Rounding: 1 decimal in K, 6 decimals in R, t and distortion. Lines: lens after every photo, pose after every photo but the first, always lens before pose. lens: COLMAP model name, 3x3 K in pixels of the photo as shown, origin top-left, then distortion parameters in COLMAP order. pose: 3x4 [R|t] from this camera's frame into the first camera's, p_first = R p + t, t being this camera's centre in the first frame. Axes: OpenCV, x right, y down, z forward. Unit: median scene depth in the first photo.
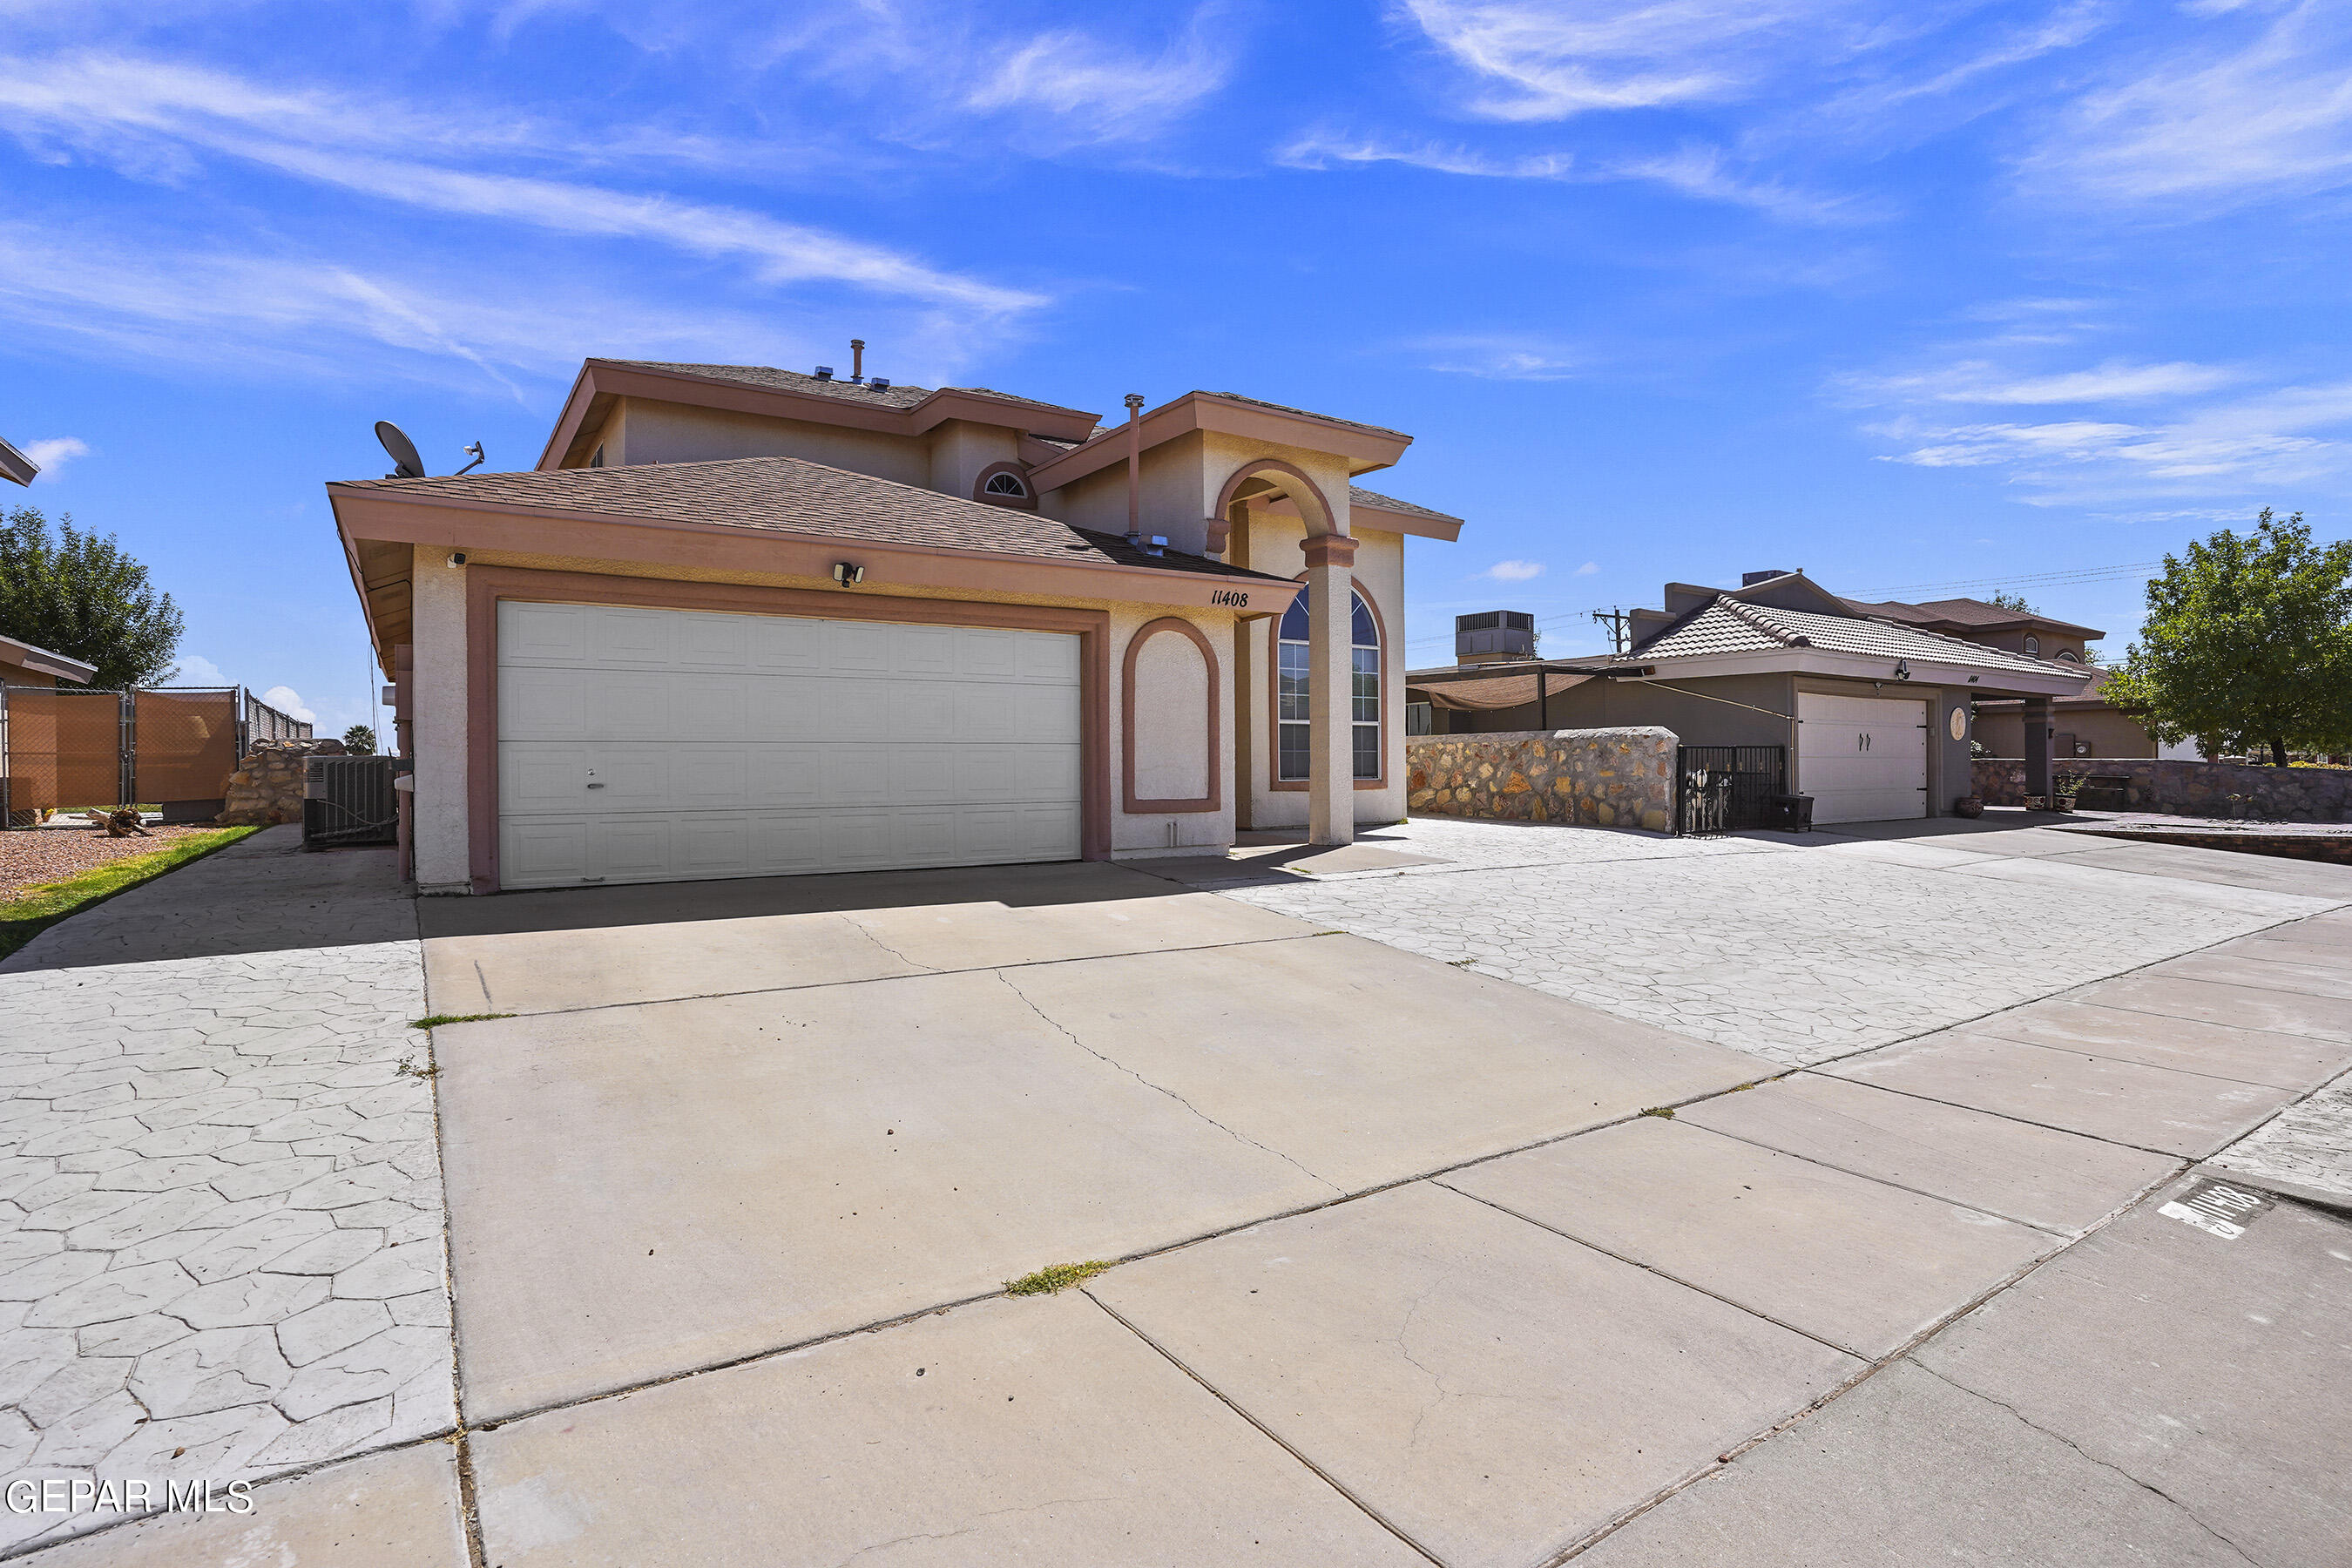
lens RADIAL K [[1151.6, 0, 1163.1], [0, 1151.6, 760.8], [0, 0, 1]] dist [-0.044022, 0.000003]
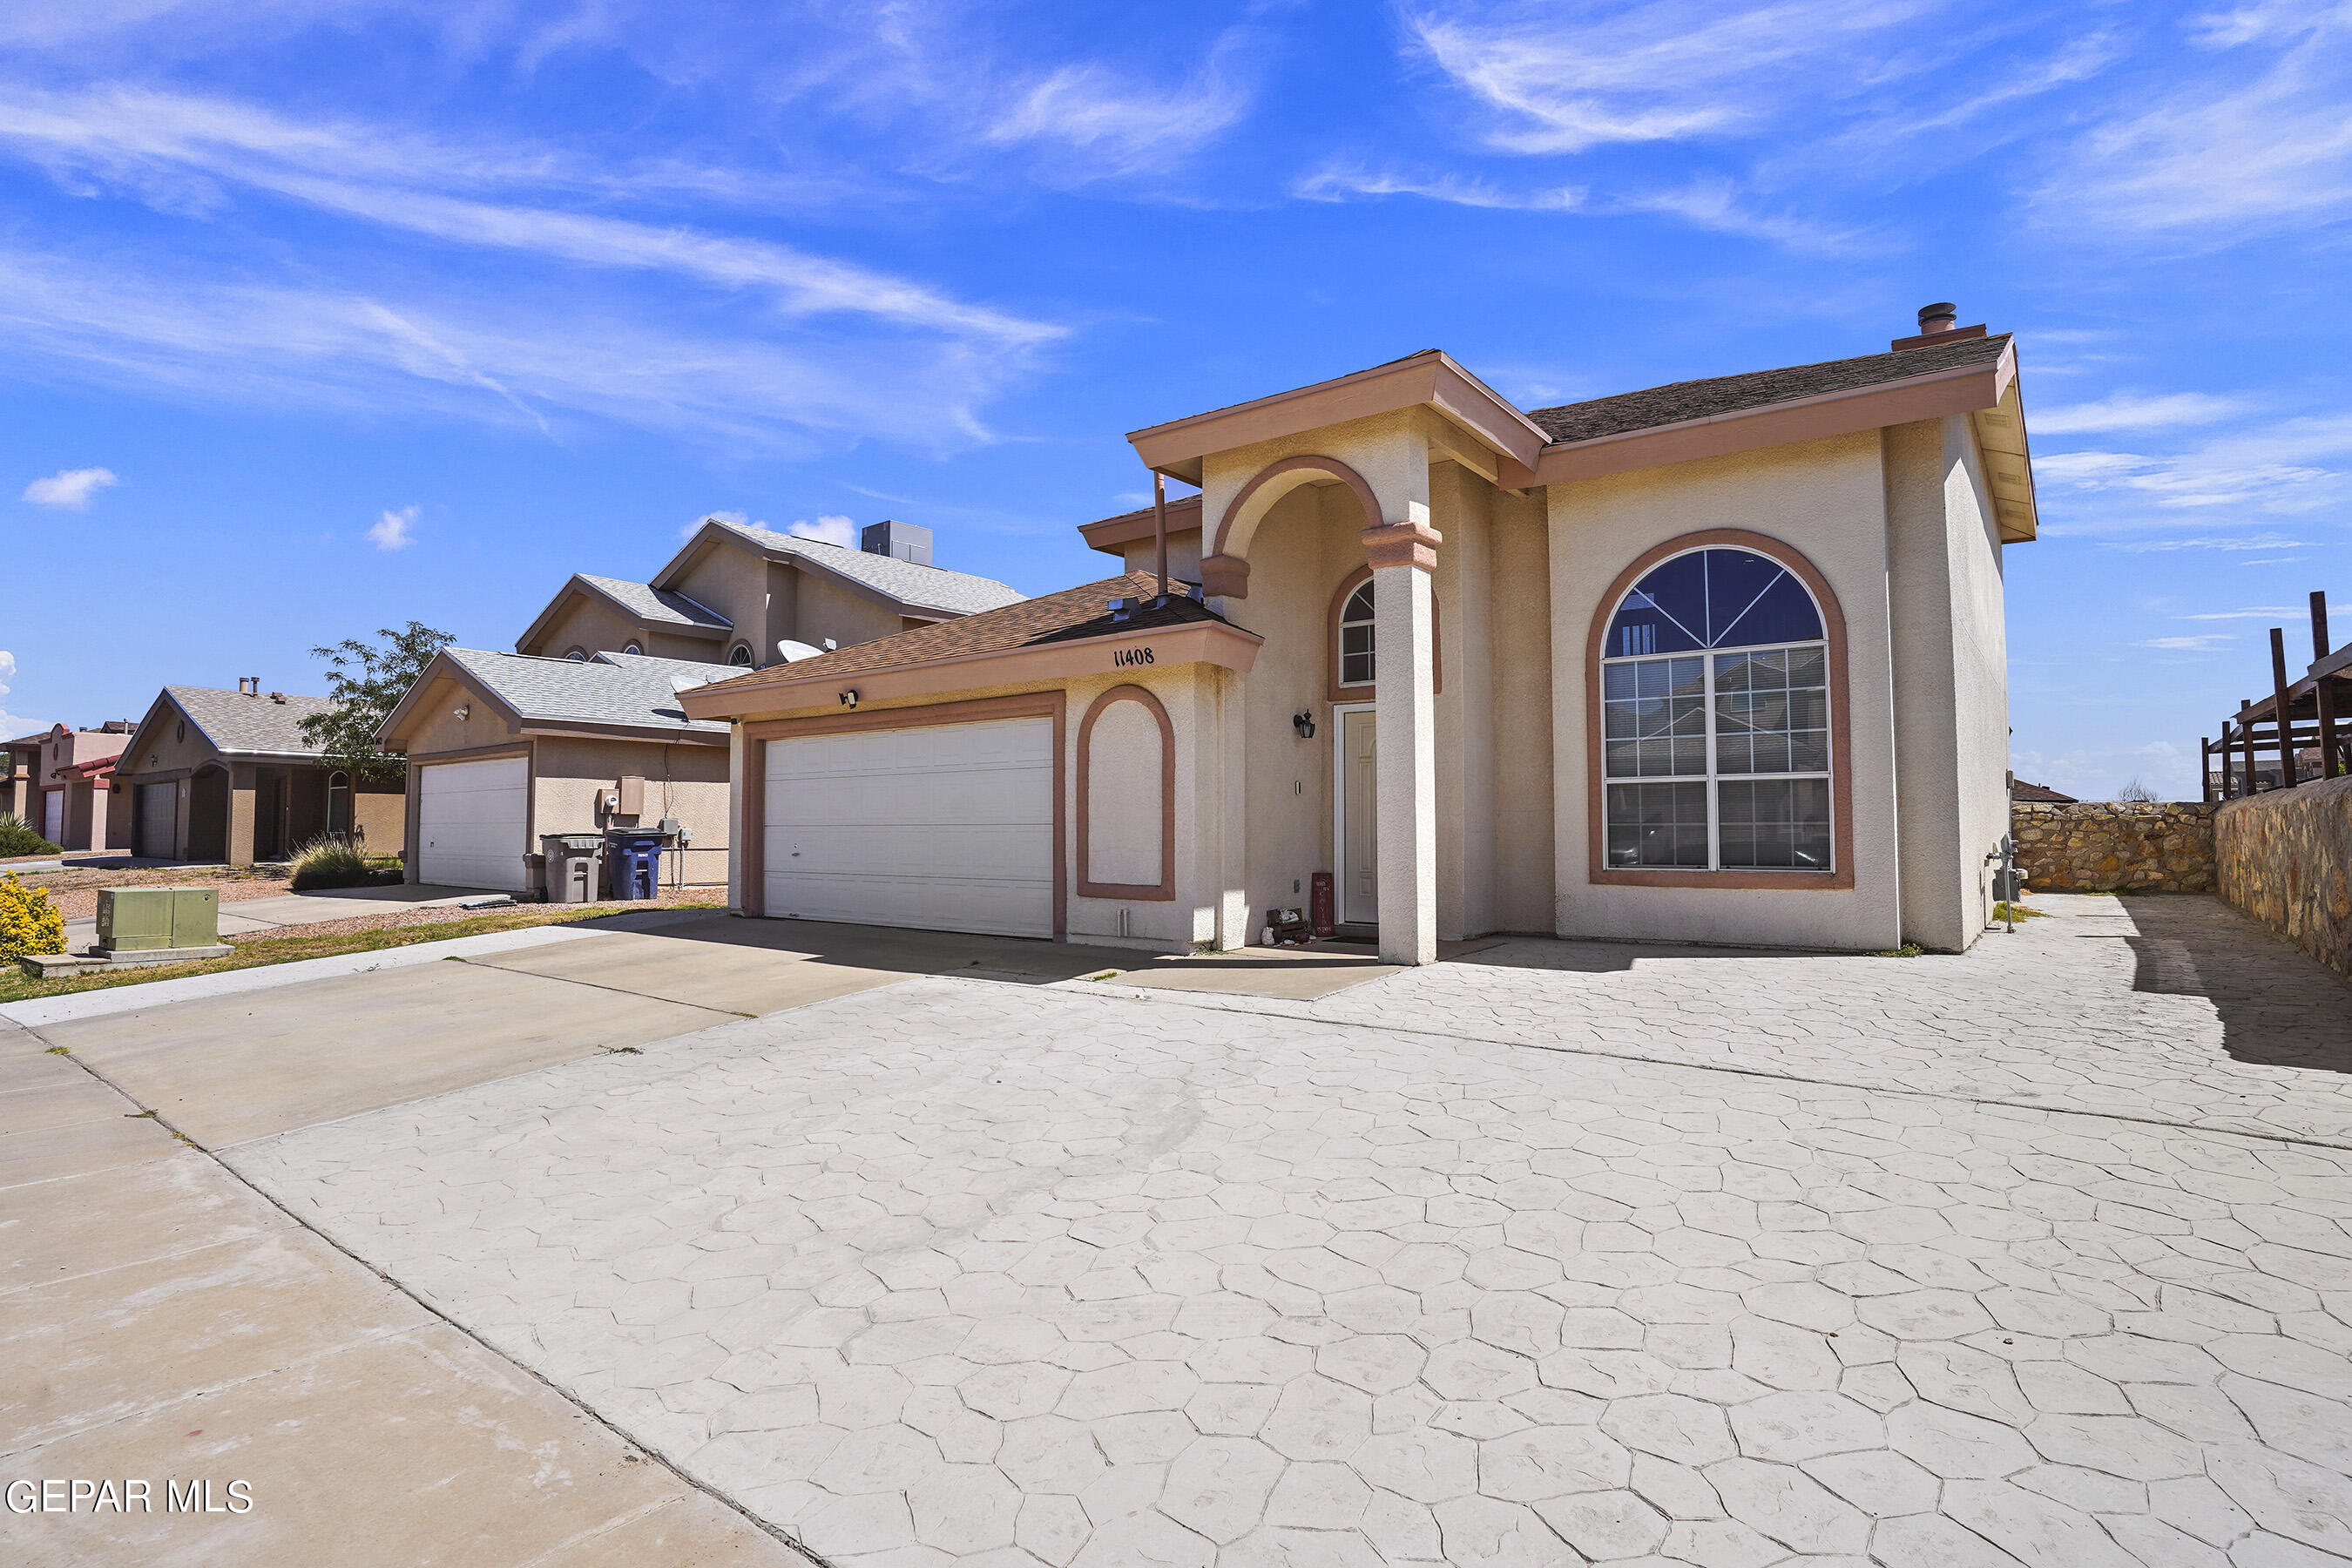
lens RADIAL K [[1198.7, 0, 1176.0], [0, 1198.7, 784.0], [0, 0, 1]] dist [-0.038203, -0.000247]
pose [[0.325787, -0.033806, -0.944838, 0.807998], [0.005226, 0.999410, -0.033957, -0.011823], [0.945429, 0.006125, 0.325772, 0.640267]]
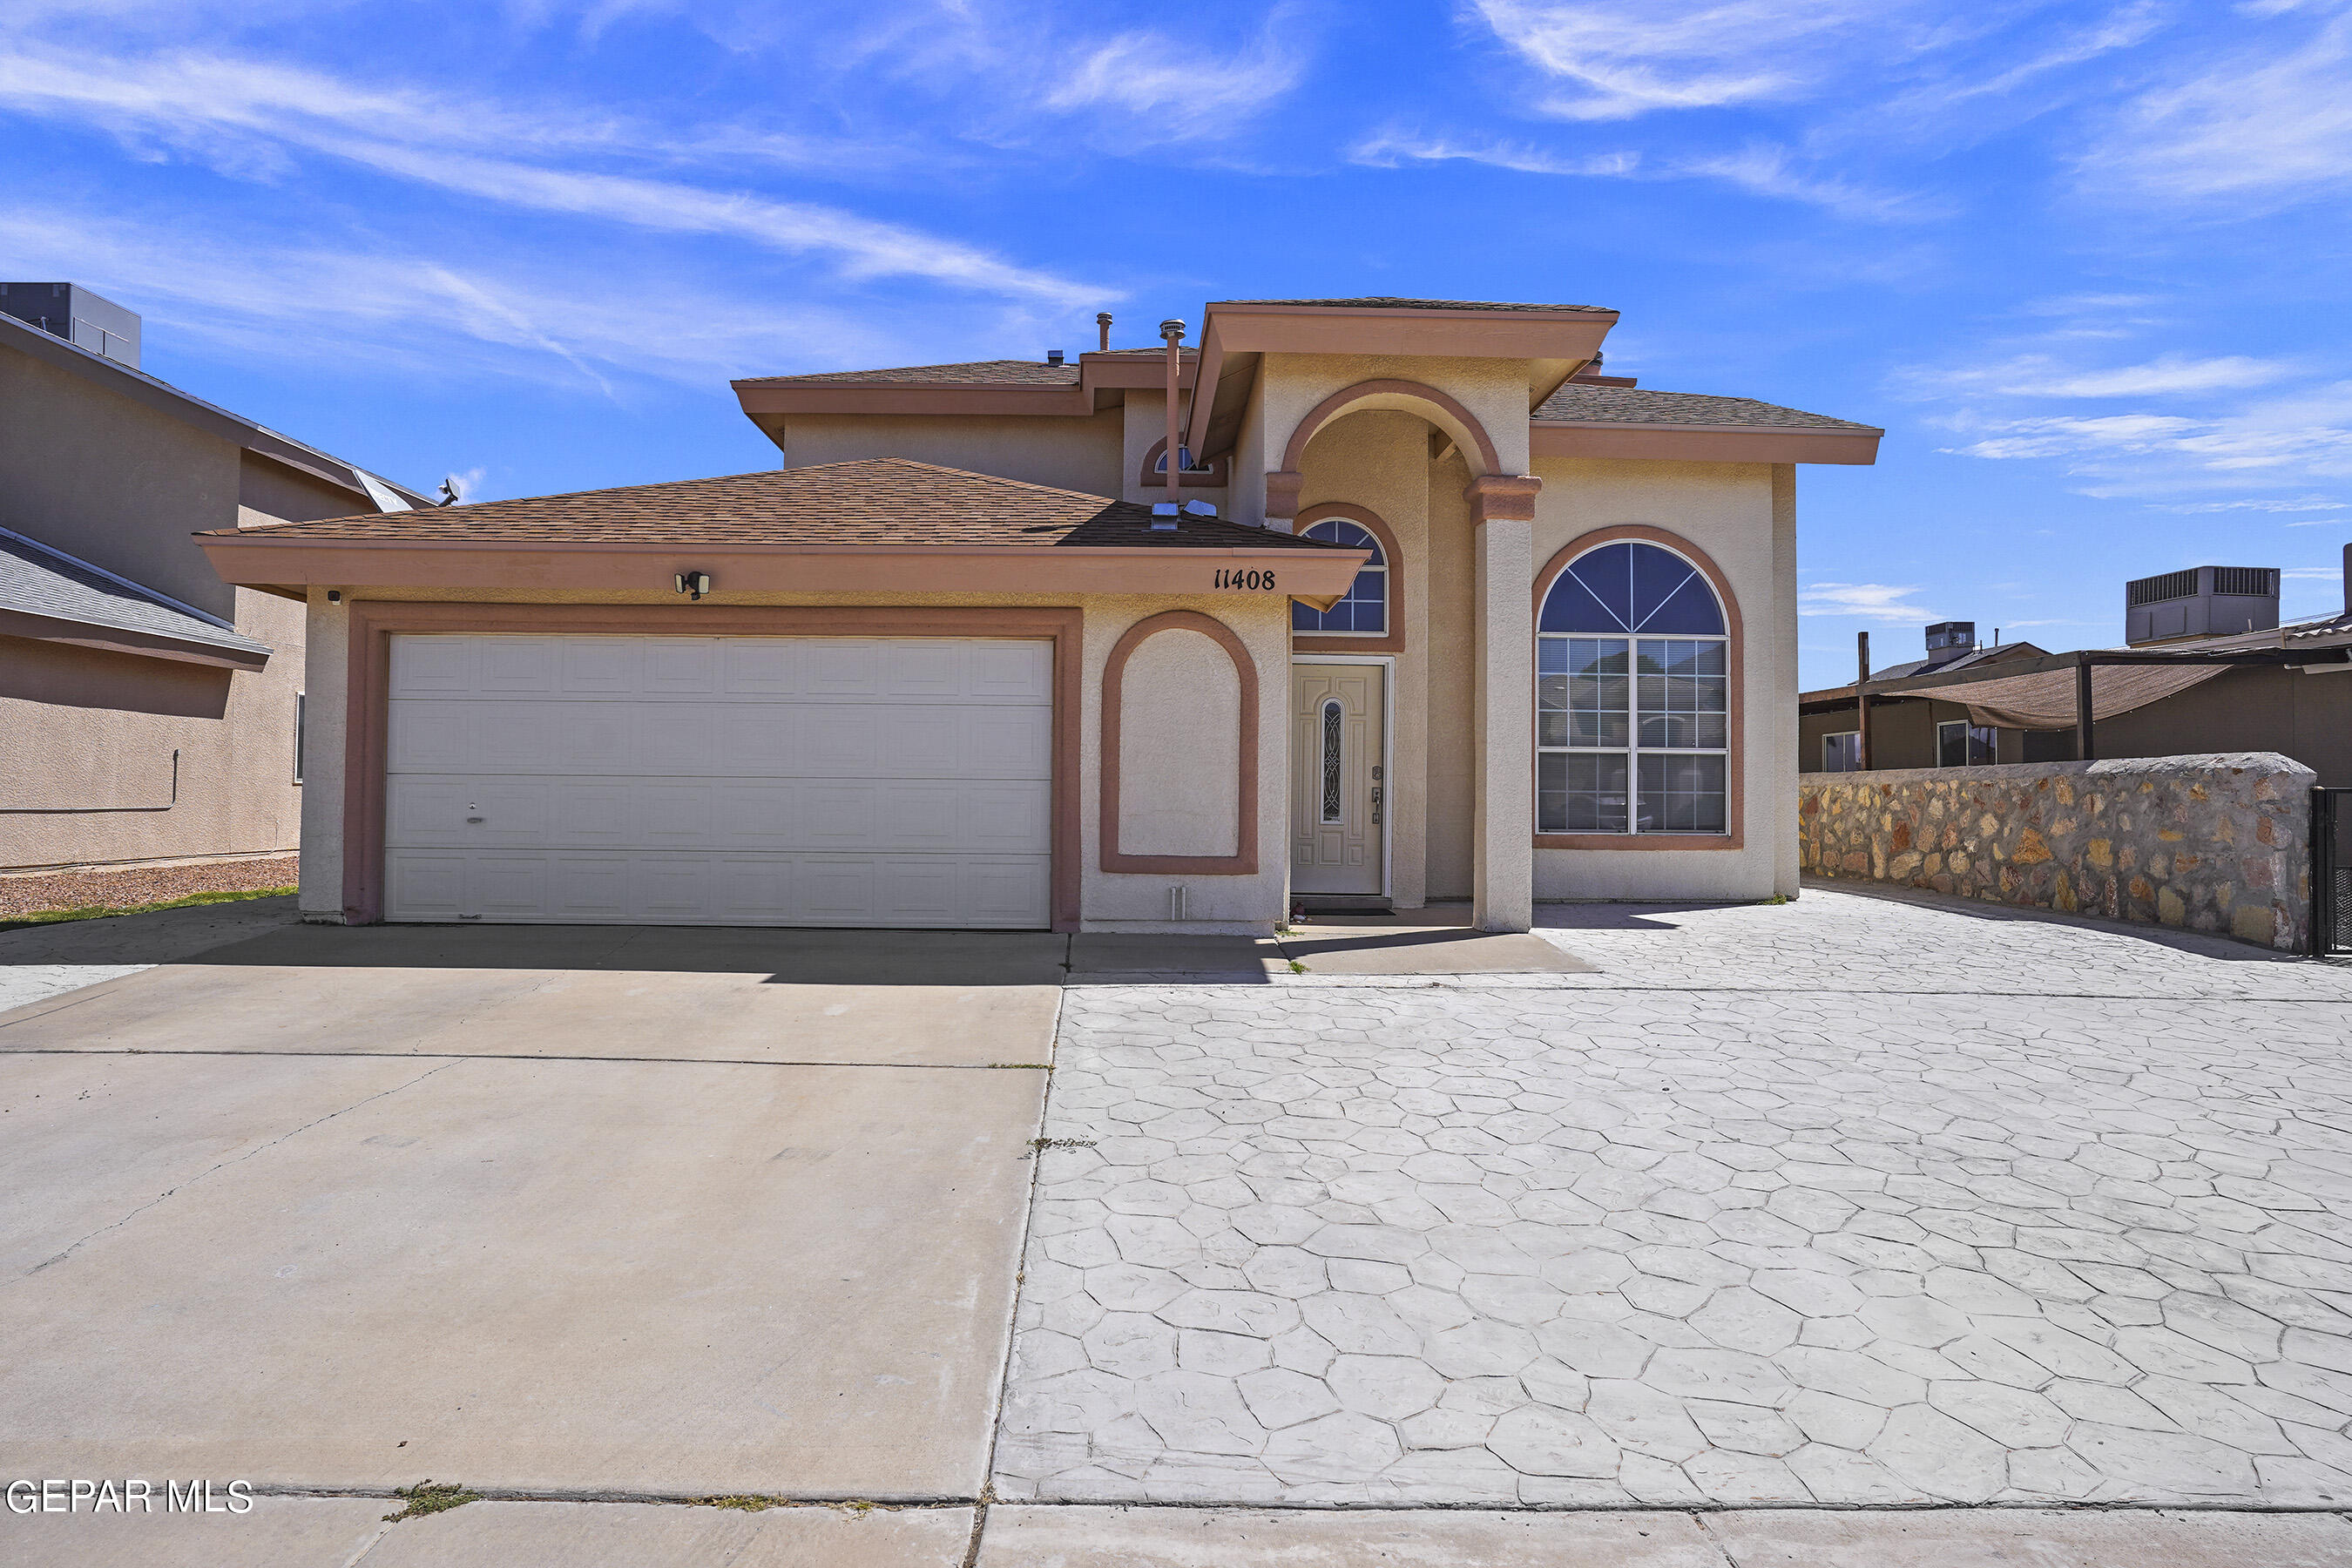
lens RADIAL K [[1296.8, 0, 1176.0], [0, 1296.8, 773.7], [0, 0, 1]] dist [-0.004872, 0.000868]
pose [[0.853984, 0.002091, -0.520295, 0.387627], [-0.011020, 0.999840, -0.014069, -0.006736], [0.520183, 0.017749, 0.853870, 0.249623]]
